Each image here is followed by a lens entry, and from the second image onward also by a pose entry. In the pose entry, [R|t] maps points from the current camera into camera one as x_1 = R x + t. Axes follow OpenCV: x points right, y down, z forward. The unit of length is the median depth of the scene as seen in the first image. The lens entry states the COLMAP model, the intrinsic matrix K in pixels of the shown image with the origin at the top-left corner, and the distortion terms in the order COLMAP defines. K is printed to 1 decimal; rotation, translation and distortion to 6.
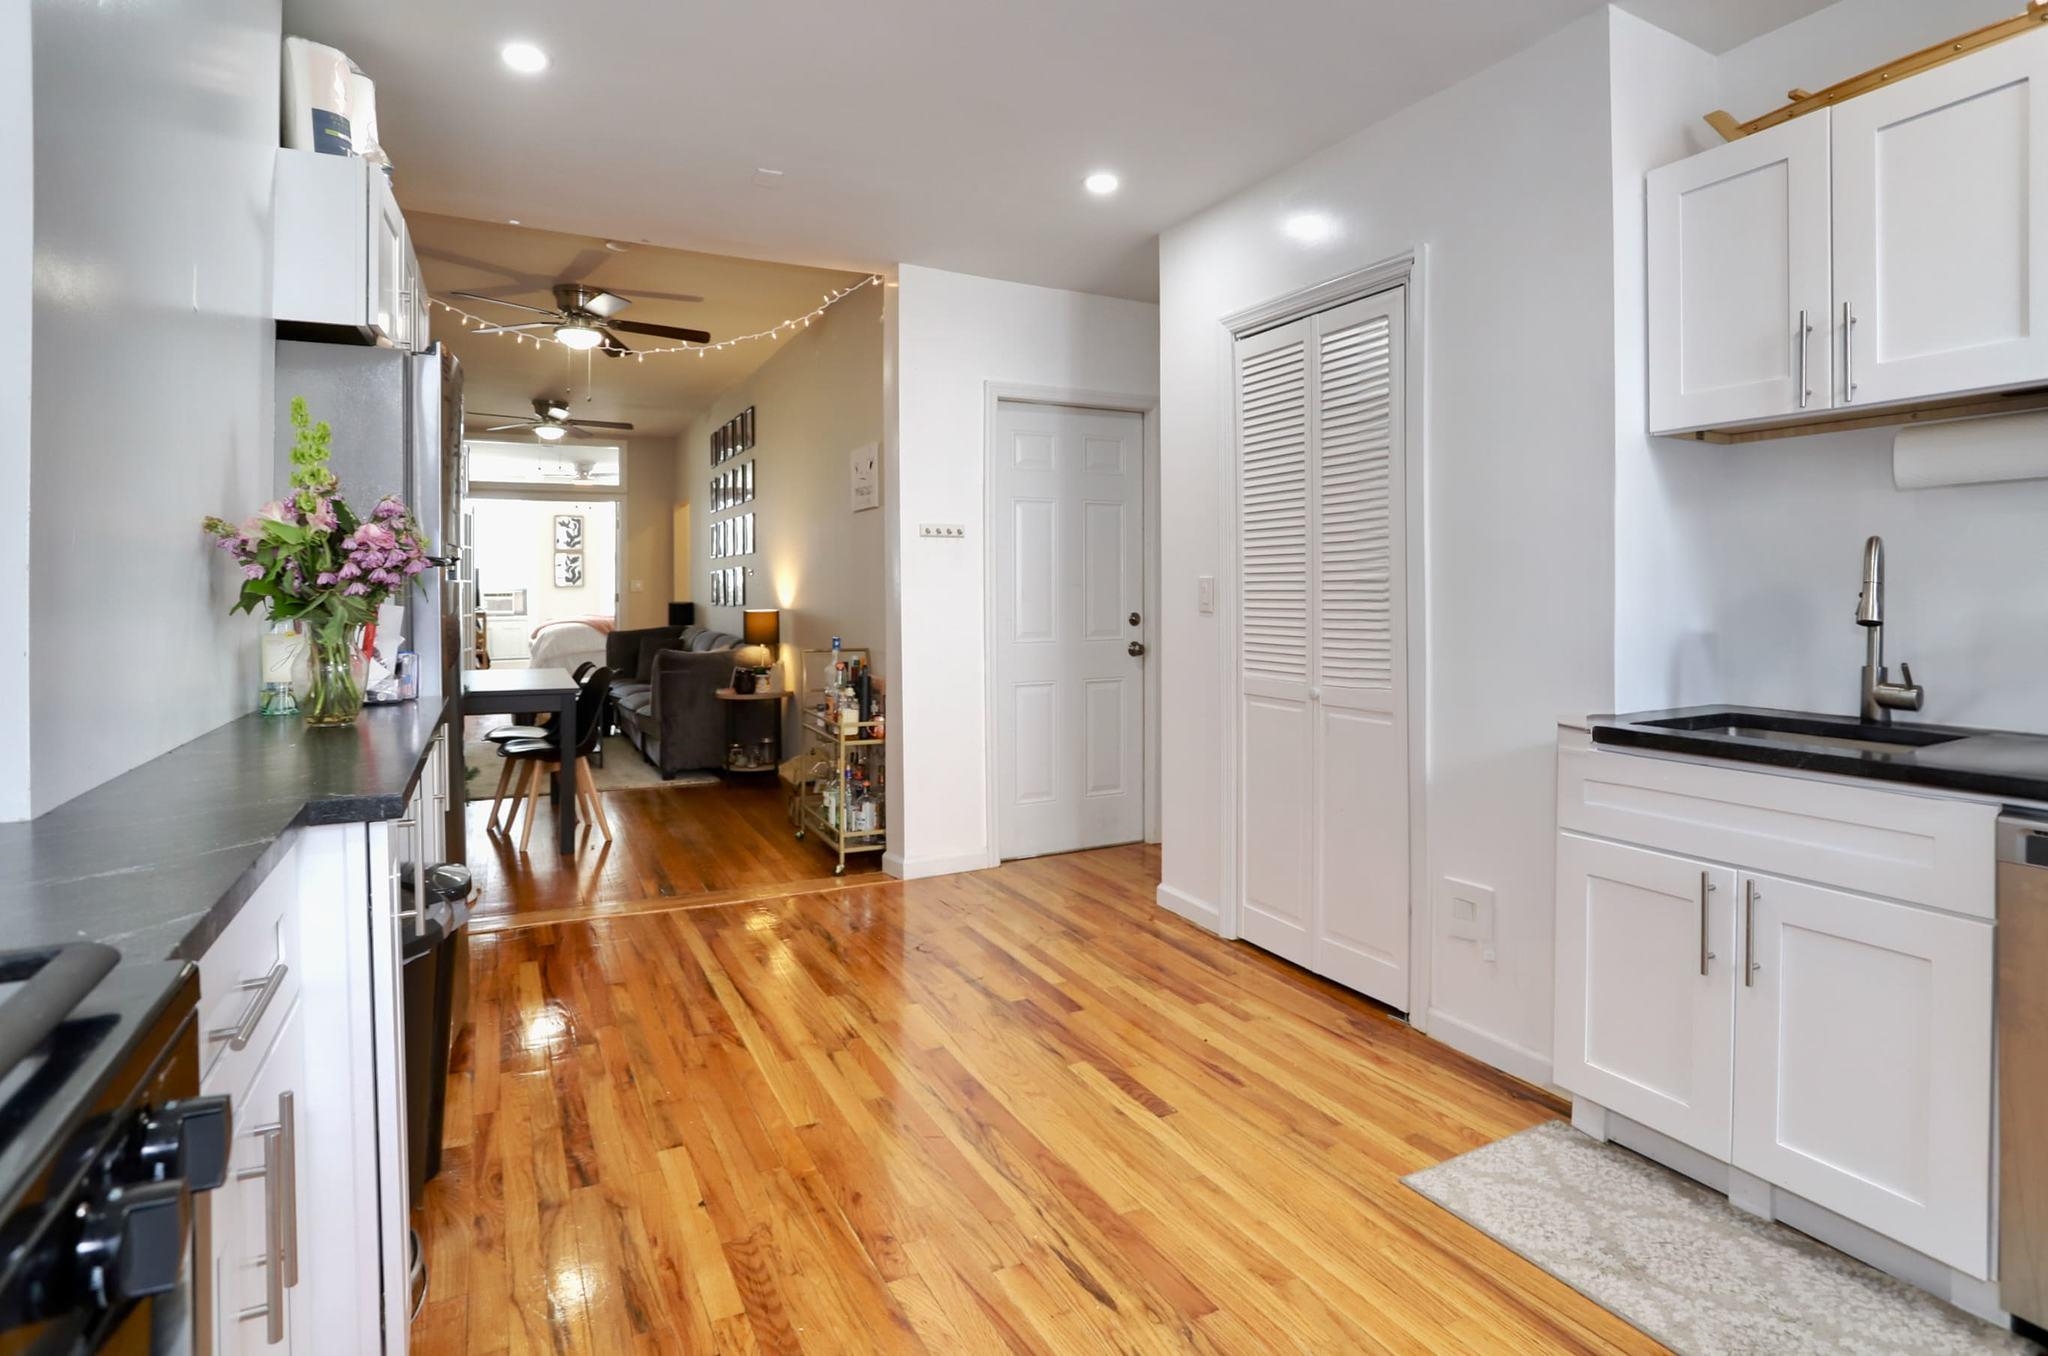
lens RADIAL K [[1030.3, 0, 1019.8], [0, 1030.3, 599.3], [0, 0, 1]] dist [-0.070075, 0.032491]
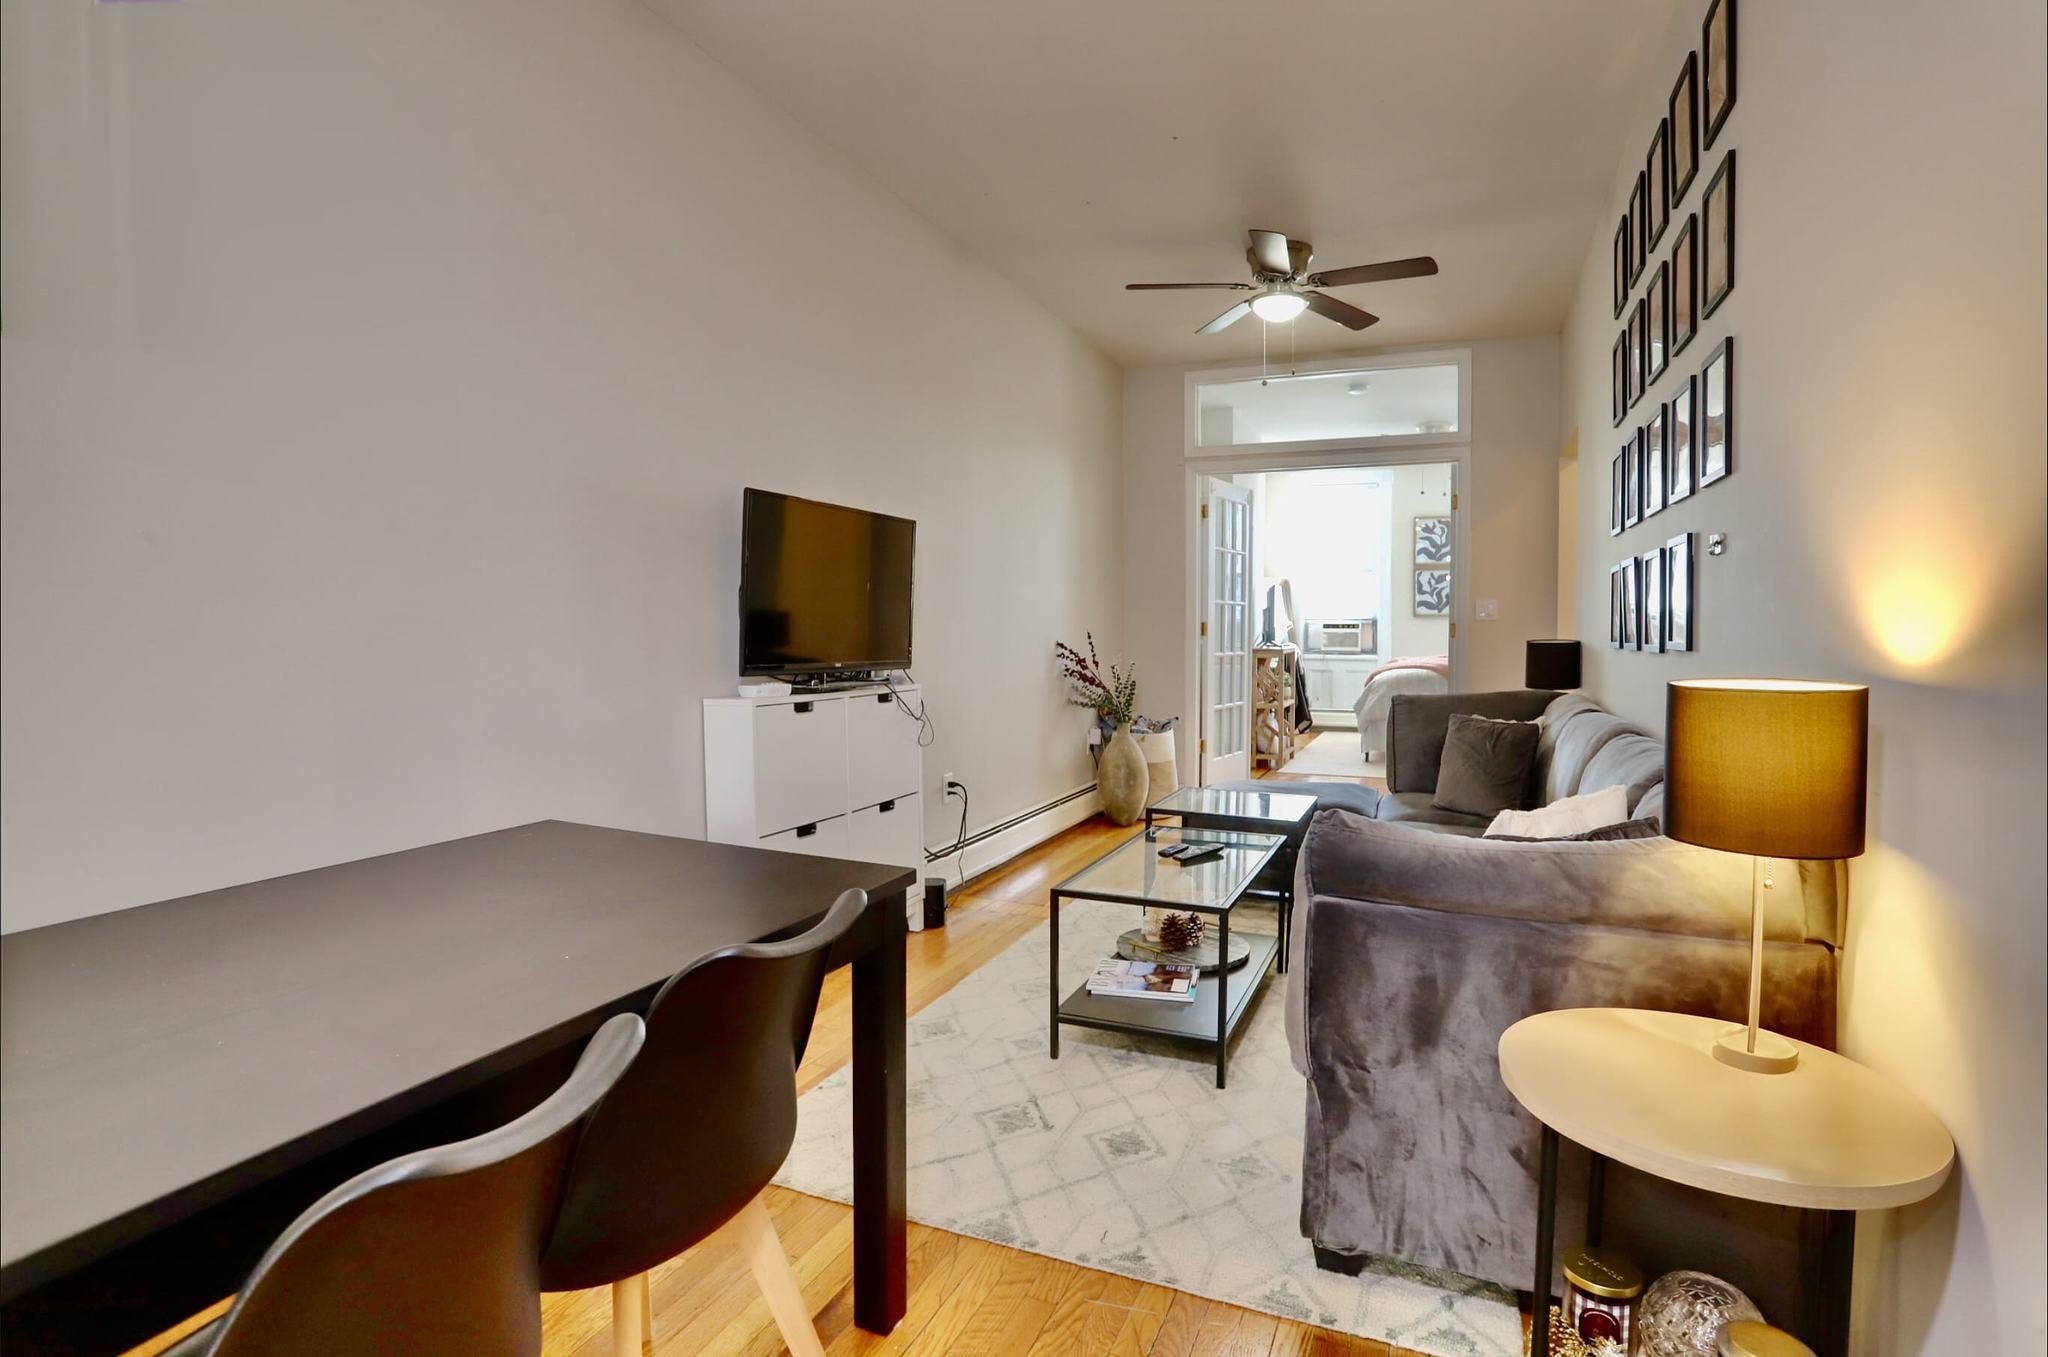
lens RADIAL K [[1009.1, 0, 1057.4], [0, 1009.1, 675.3], [0, 0, 1]] dist [-0.067661, 0.030116]
pose [[0.658351, 0.041298, -0.751577, -0.489102], [-0.012067, 0.998945, 0.044320, 0.008088], [0.752614, -0.020109, 0.658155, 1.891327]]
